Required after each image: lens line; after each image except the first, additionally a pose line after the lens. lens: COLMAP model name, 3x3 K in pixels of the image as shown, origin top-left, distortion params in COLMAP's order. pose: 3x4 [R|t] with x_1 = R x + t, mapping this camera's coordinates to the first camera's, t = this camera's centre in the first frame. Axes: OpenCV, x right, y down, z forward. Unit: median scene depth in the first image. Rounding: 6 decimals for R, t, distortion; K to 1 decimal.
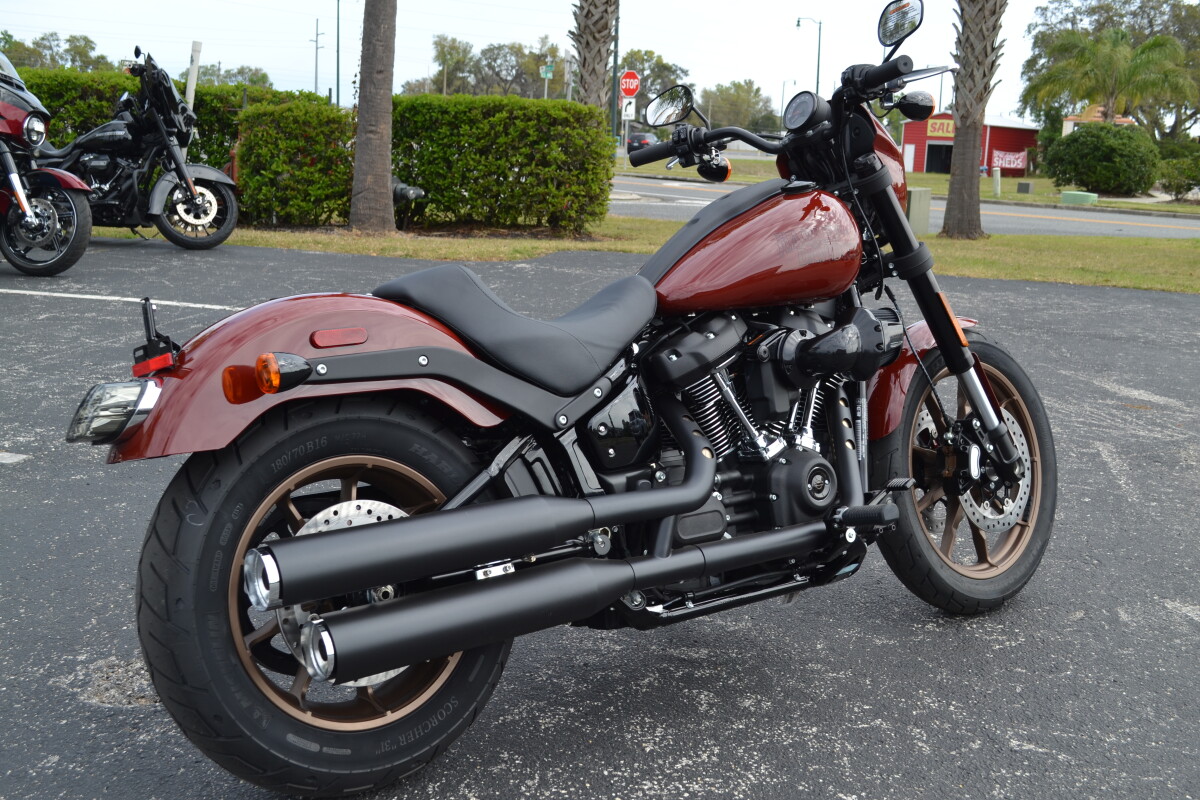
lens RADIAL K [[1295.3, 0, 591.0], [0, 1295.3, 398.4], [0, 0, 1]] dist [-0.055183, 0.000000]
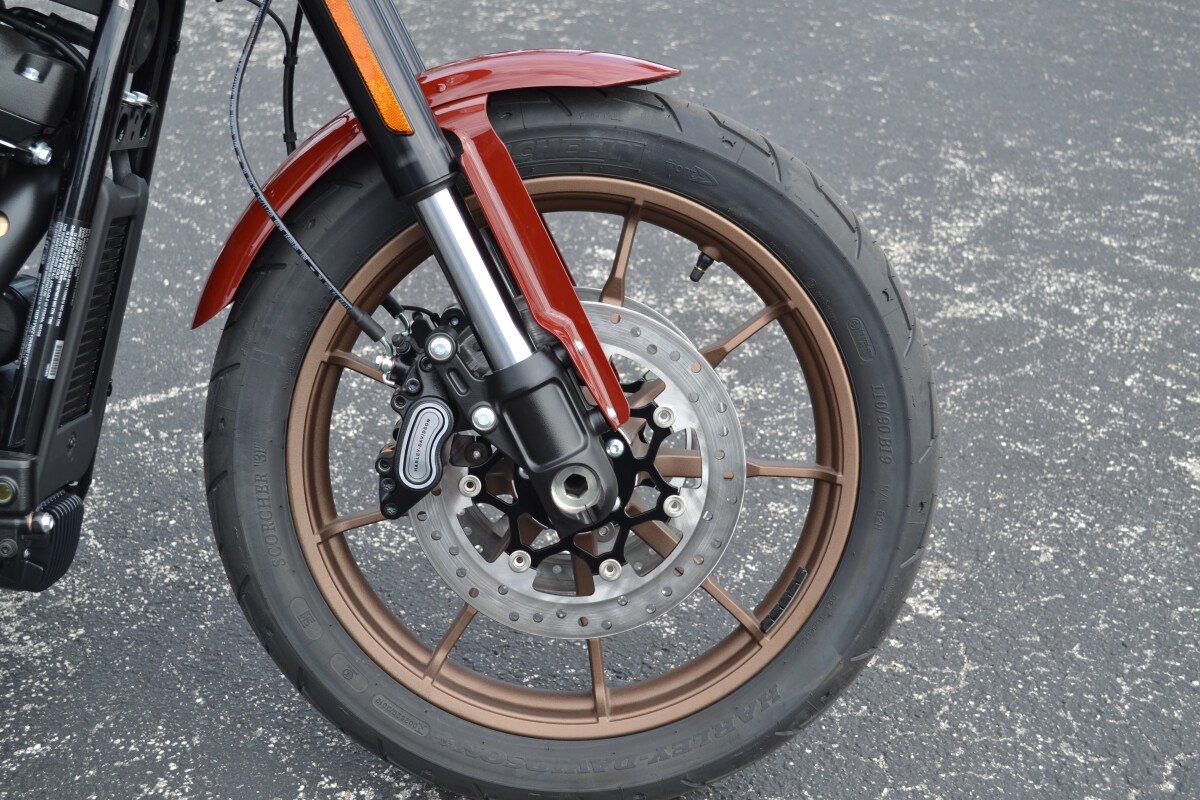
lens RADIAL K [[1726.8, 0, 601.6], [0, 1726.8, 395.8], [0, 0, 1]] dist [-0.078982, 0.000000]
pose [[0.802310, 0.238361, -0.547250, 0.136471], [-0.135607, 0.965622, 0.221777, -0.018597], [0.581299, -0.103723, 0.807052, 0.139461]]
